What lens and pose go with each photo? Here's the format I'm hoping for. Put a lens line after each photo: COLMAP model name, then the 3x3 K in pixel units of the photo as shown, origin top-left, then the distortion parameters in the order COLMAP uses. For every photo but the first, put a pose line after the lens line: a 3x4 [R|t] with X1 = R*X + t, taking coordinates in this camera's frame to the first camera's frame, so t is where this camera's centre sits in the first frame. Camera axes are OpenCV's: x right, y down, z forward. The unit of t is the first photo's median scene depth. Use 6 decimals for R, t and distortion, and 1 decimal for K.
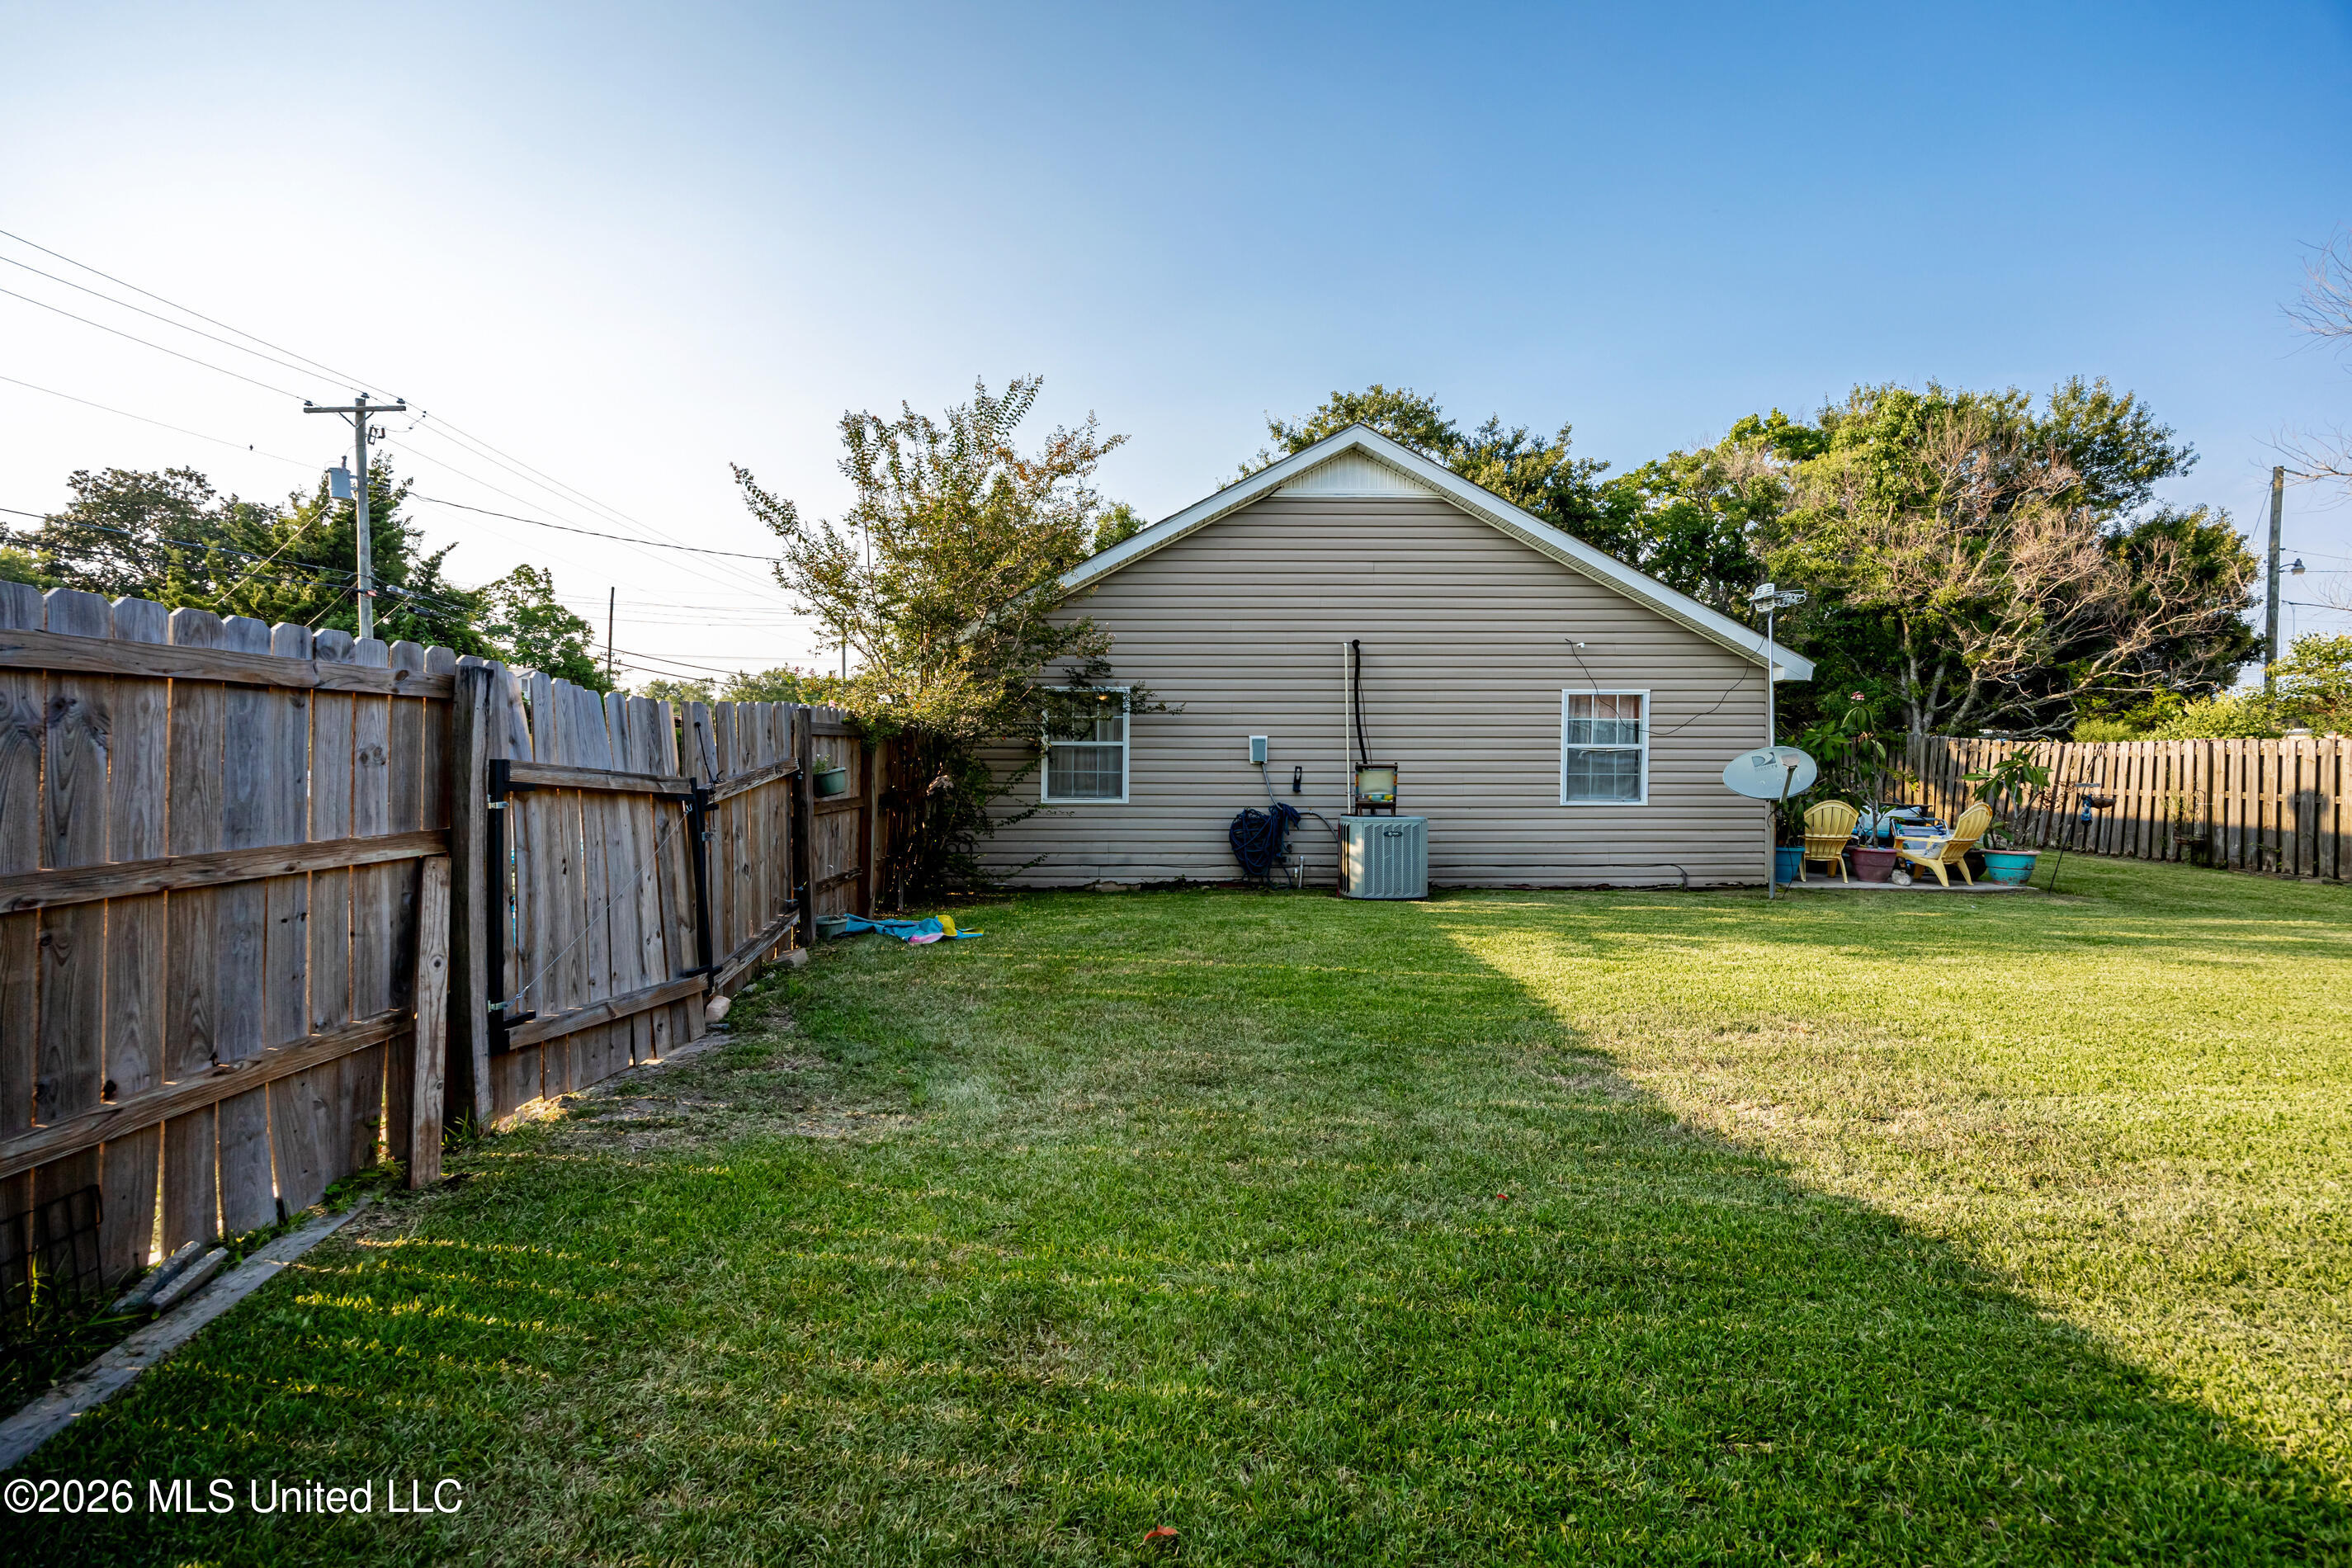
lens RADIAL K [[931.3, 0, 1178.0], [0, 931.3, 765.7], [0, 0, 1]] dist [0.000424, -0.000029]
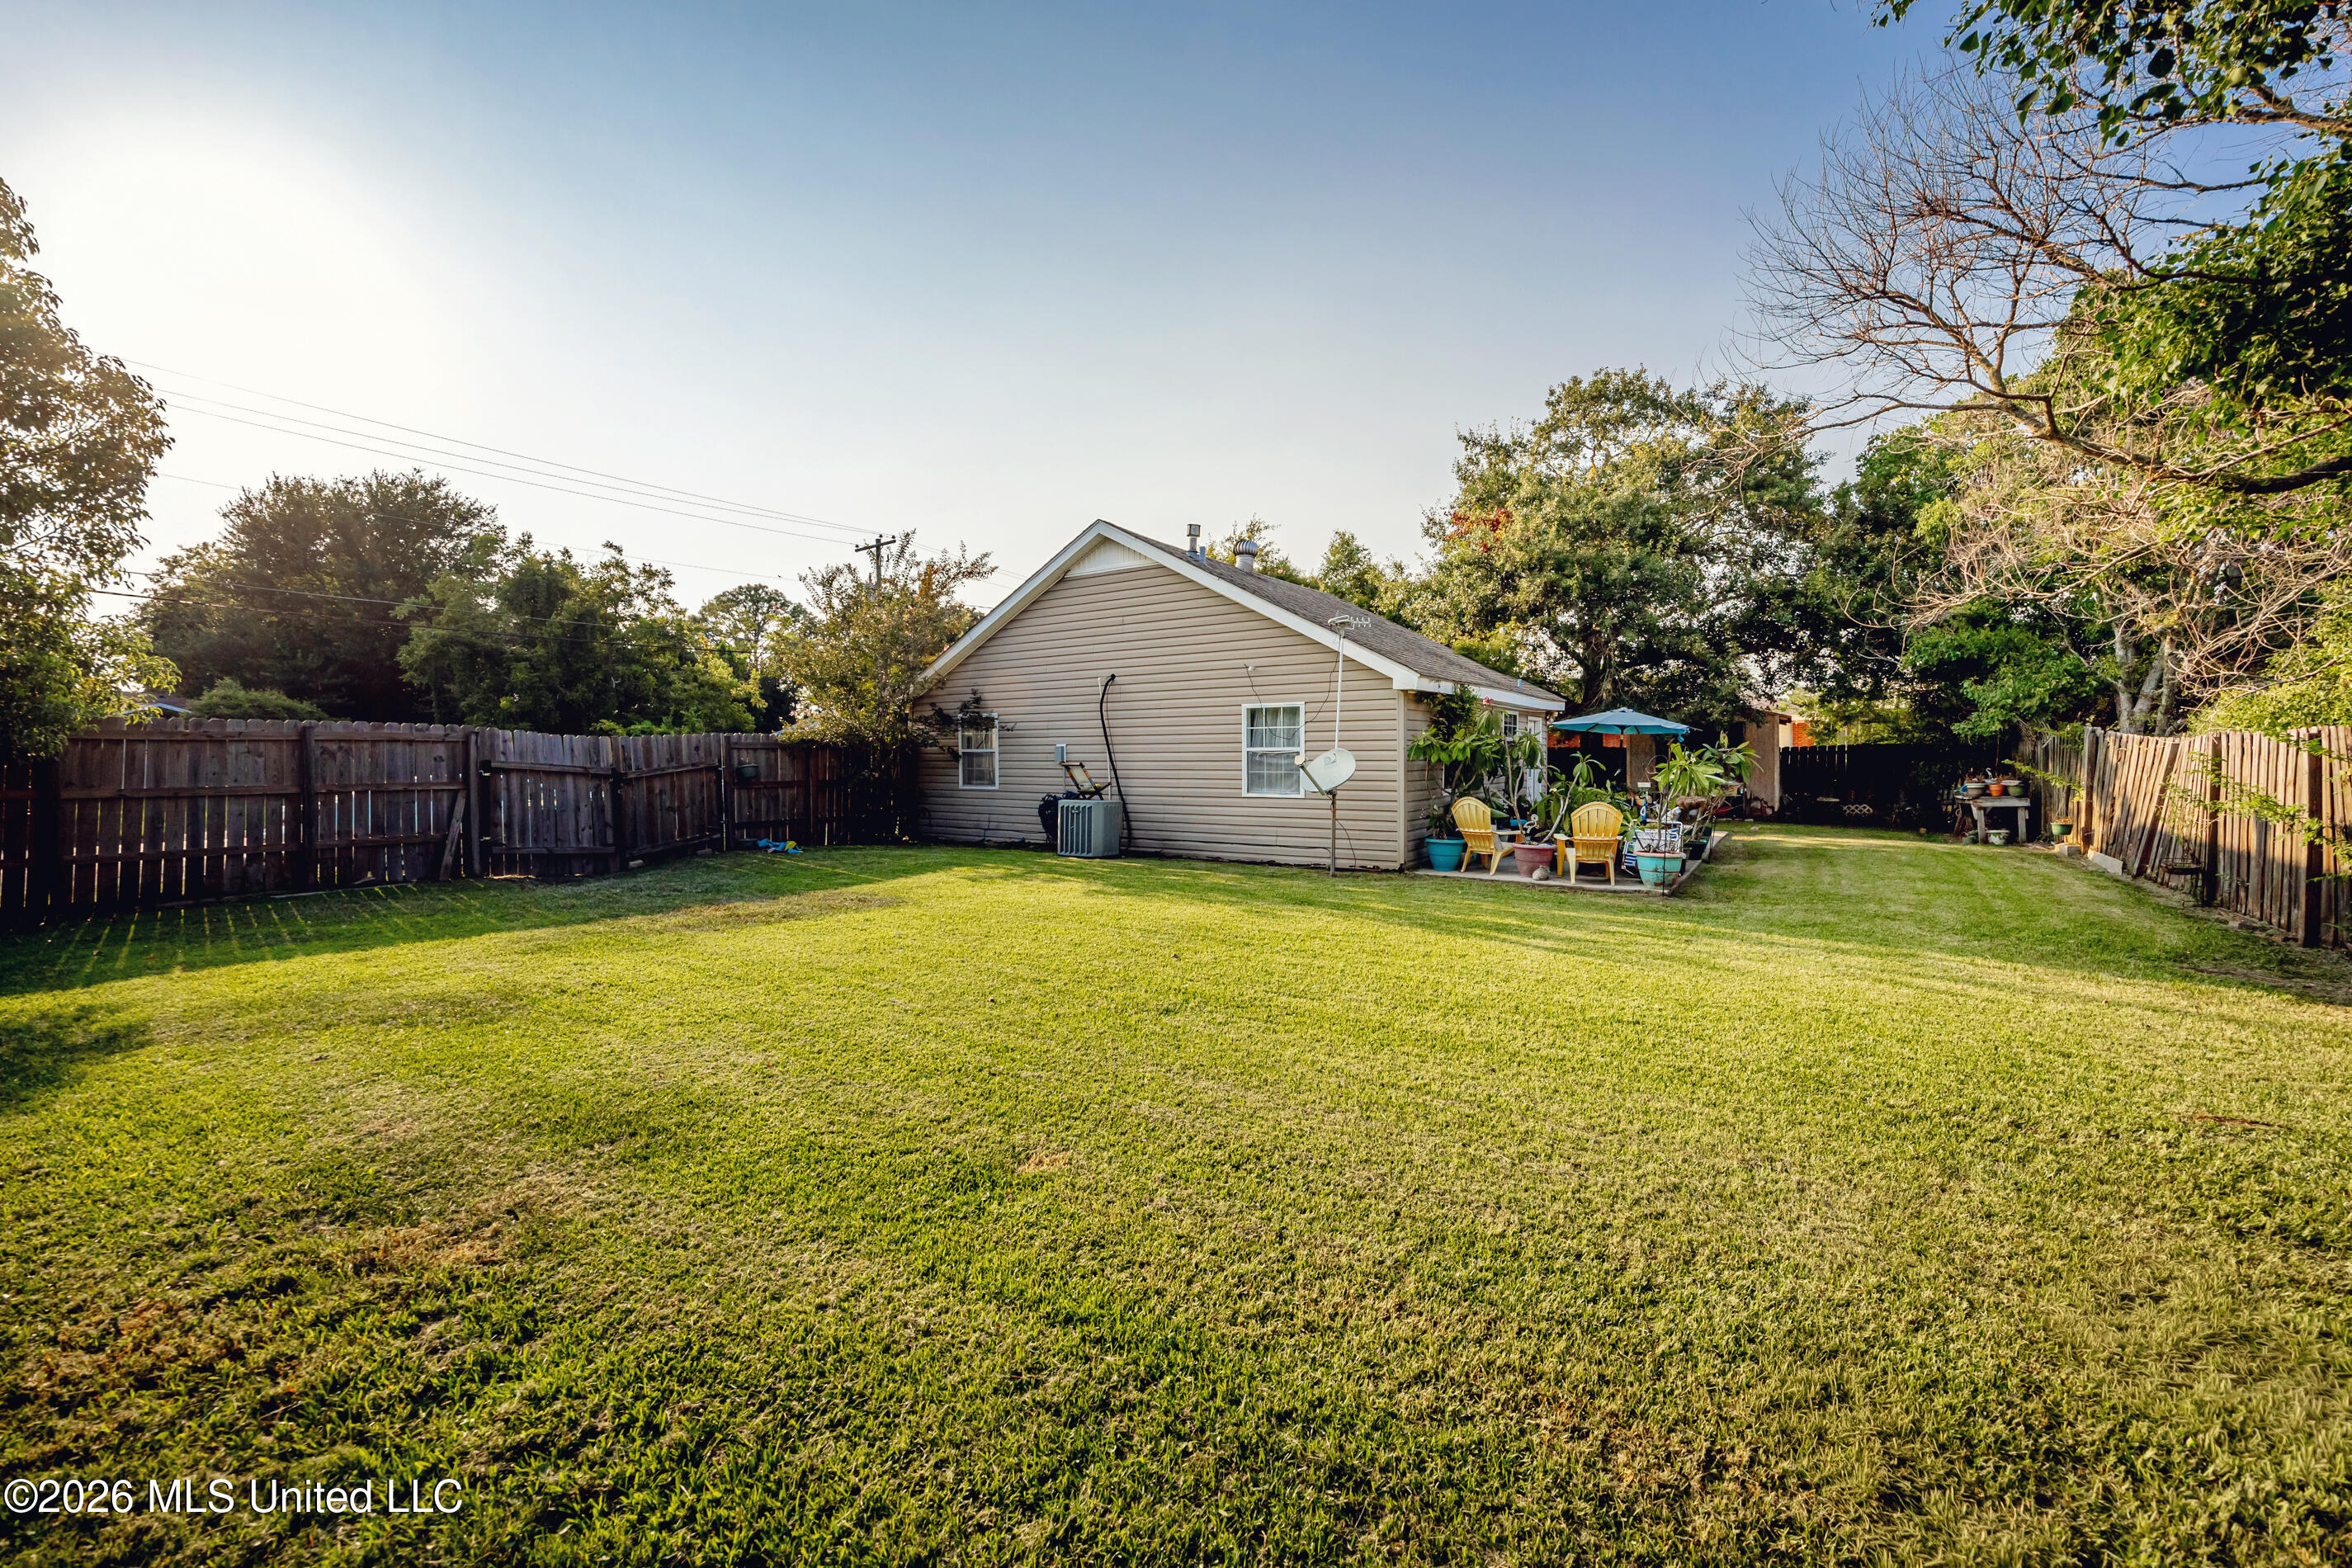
lens RADIAL K [[931.3, 0, 1178.0], [0, 931.3, 765.7], [0, 0, 1]] dist [0.000424, -0.000029]
pose [[0.824627, 0.001808, -0.565673, 1.056370], [-0.003098, 0.999994, -0.001319, 0.002898], [0.565668, 0.002840, 0.824628, -0.088374]]
